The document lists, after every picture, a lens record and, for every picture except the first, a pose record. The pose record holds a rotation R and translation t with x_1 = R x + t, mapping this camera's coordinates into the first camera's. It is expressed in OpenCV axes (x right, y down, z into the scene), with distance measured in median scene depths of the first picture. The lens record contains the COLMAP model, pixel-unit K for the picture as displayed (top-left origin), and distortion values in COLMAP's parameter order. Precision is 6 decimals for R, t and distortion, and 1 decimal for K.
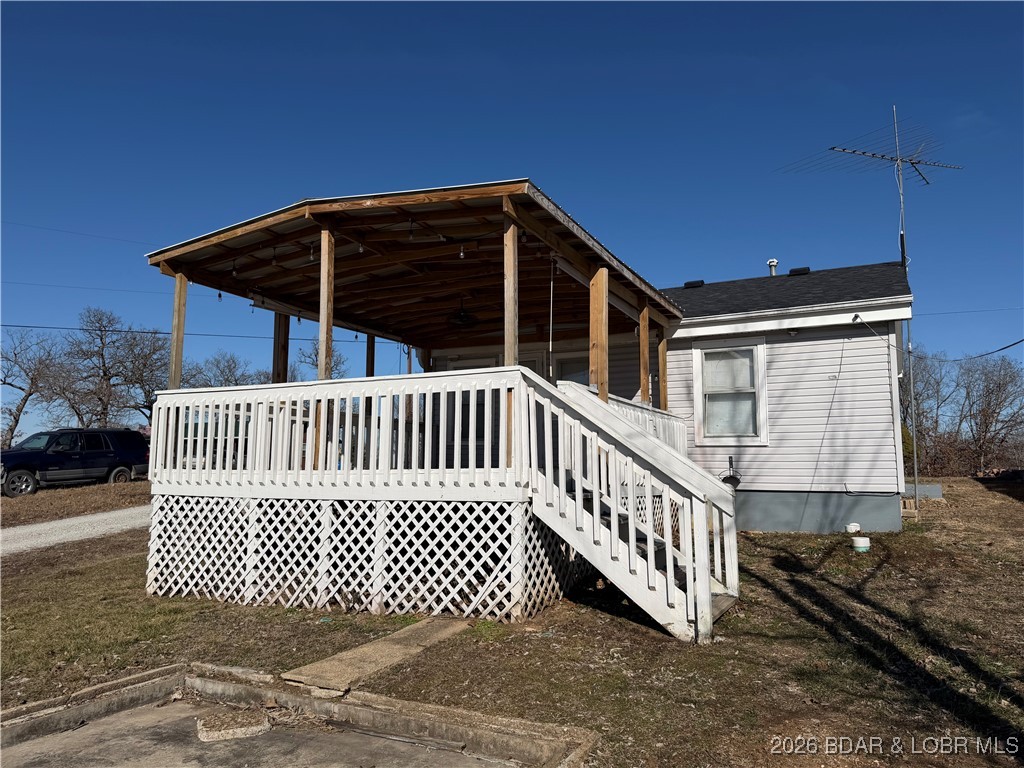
lens RADIAL K [[730.7, 0, 512.0], [0, 730.7, 384.0], [0, 0, 1]] dist [0.004879, -0.135641]
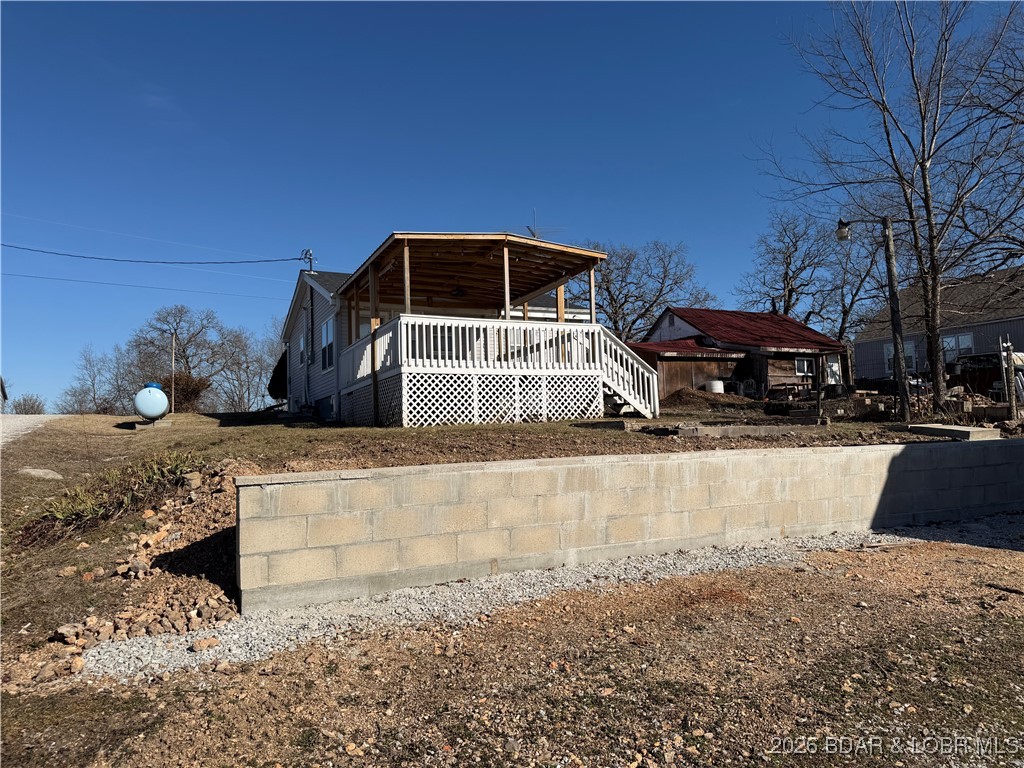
lens RADIAL K [[720.2, 0, 512.0], [0, 720.2, 384.0], [0, 0, 1]] dist [0.110534, -0.136322]
pose [[0.574974, 0.045803, 0.816888, -2.088331], [-0.078102, 0.996945, -0.000926, 0.192322], [-0.814435, -0.063268, 0.576795, -0.246567]]
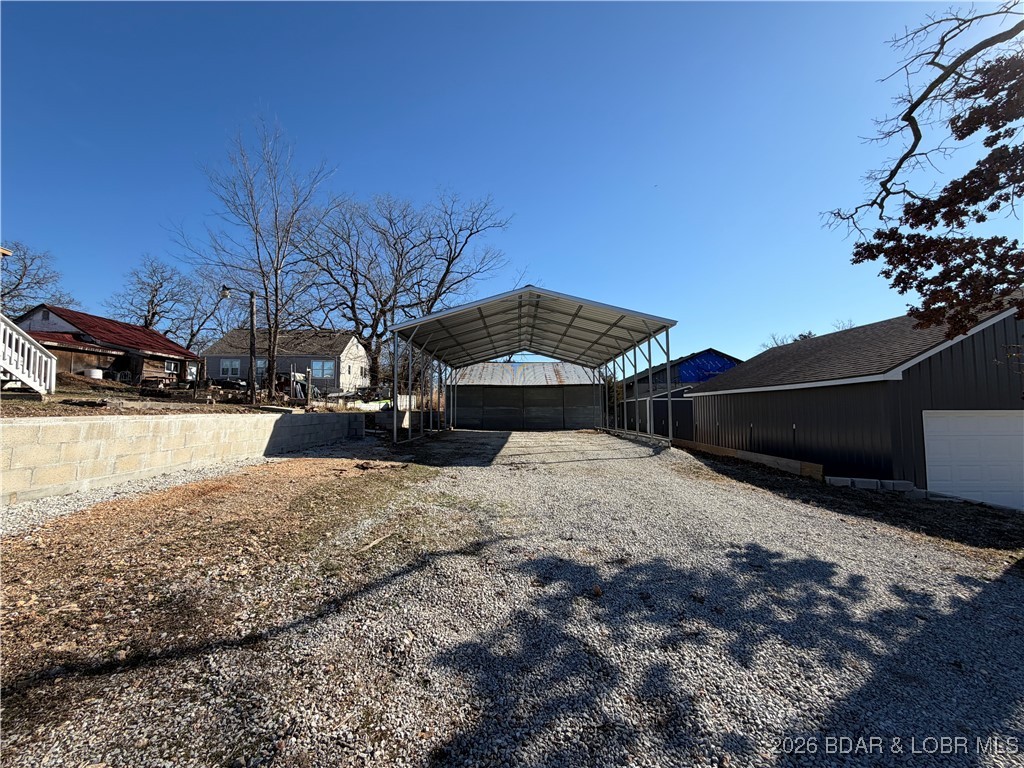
lens RADIAL K [[405.9, 0, 512.0], [0, 405.9, 384.0], [0, 0, 1]] dist [-0.002182, -0.000099]
pose [[-0.481771, 0.056728, 0.874459, -2.256512], [-0.114120, 0.985343, -0.126794, 0.218739], [-0.868835, -0.160879, -0.468235, -0.131367]]
